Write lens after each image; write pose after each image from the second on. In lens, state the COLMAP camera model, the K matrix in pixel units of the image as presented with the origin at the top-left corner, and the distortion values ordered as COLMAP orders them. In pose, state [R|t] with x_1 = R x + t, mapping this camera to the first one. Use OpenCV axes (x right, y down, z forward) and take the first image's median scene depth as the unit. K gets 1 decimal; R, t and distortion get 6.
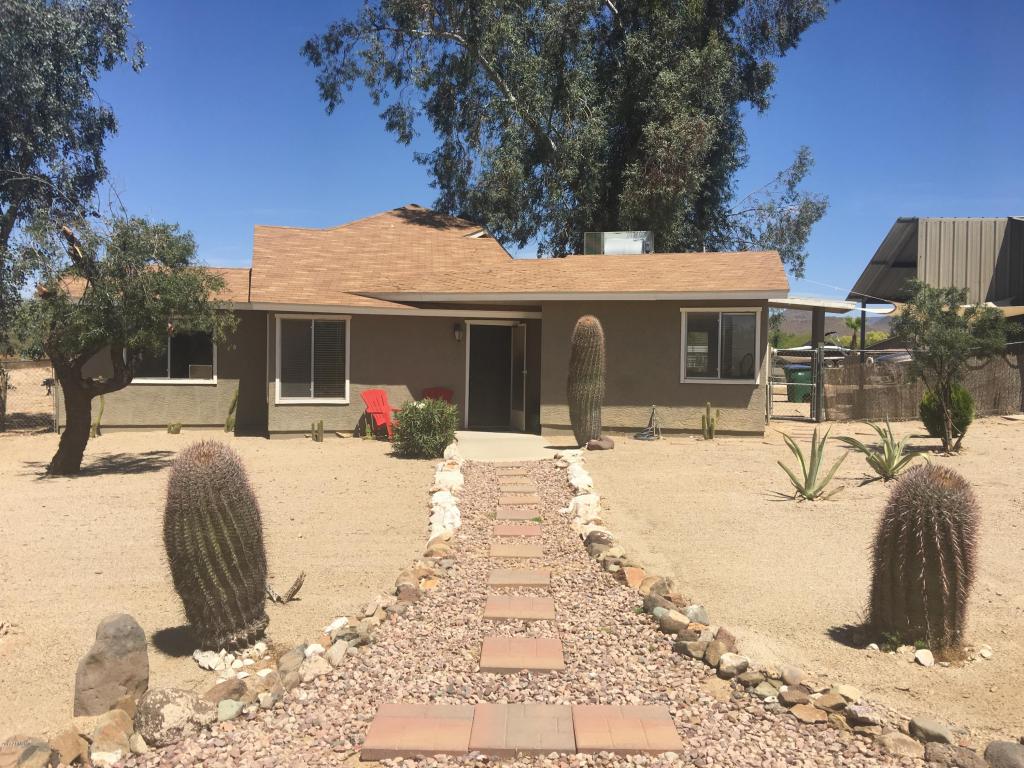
lens RADIAL K [[871.2, 0, 511.6], [0, 871.2, 385.0], [0, 0, 1]] dist [0.082911, -0.138385]
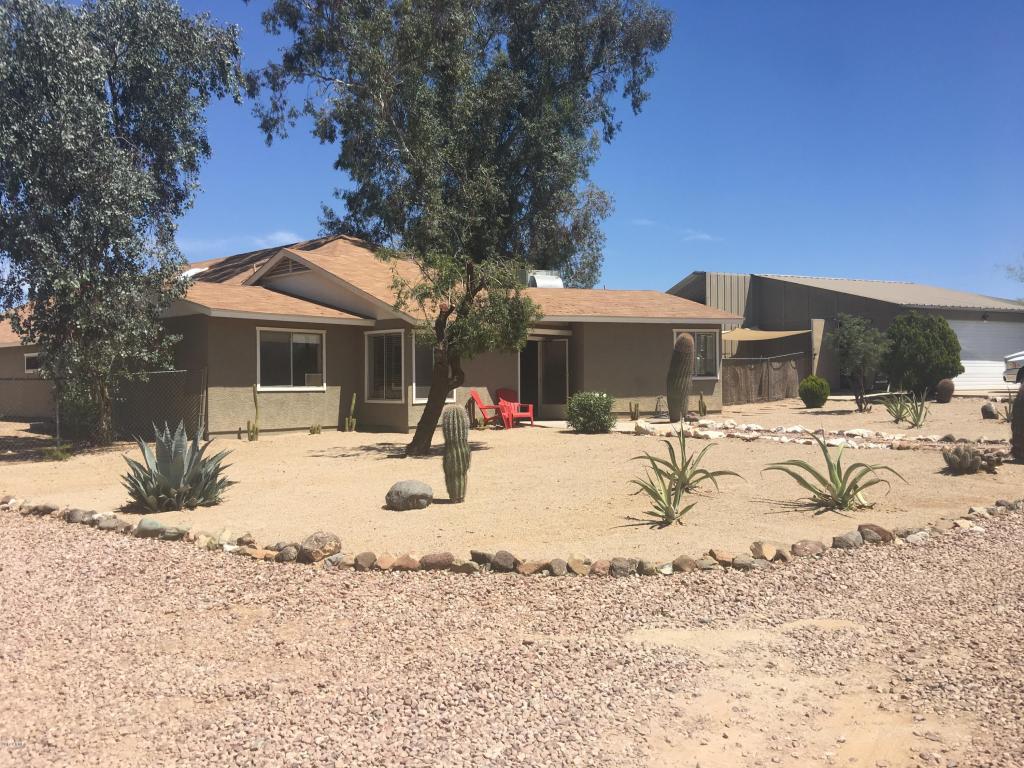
lens RADIAL K [[871.2, 0, 511.5], [0, 871.2, 381.8], [0, 0, 1]] dist [0.082911, -0.138385]
pose [[0.840088, -0.018873, 0.542122, -0.759728], [0.032715, 0.999338, -0.015905, 0.013769], [-0.541463, 0.031097, 0.840149, -0.086989]]
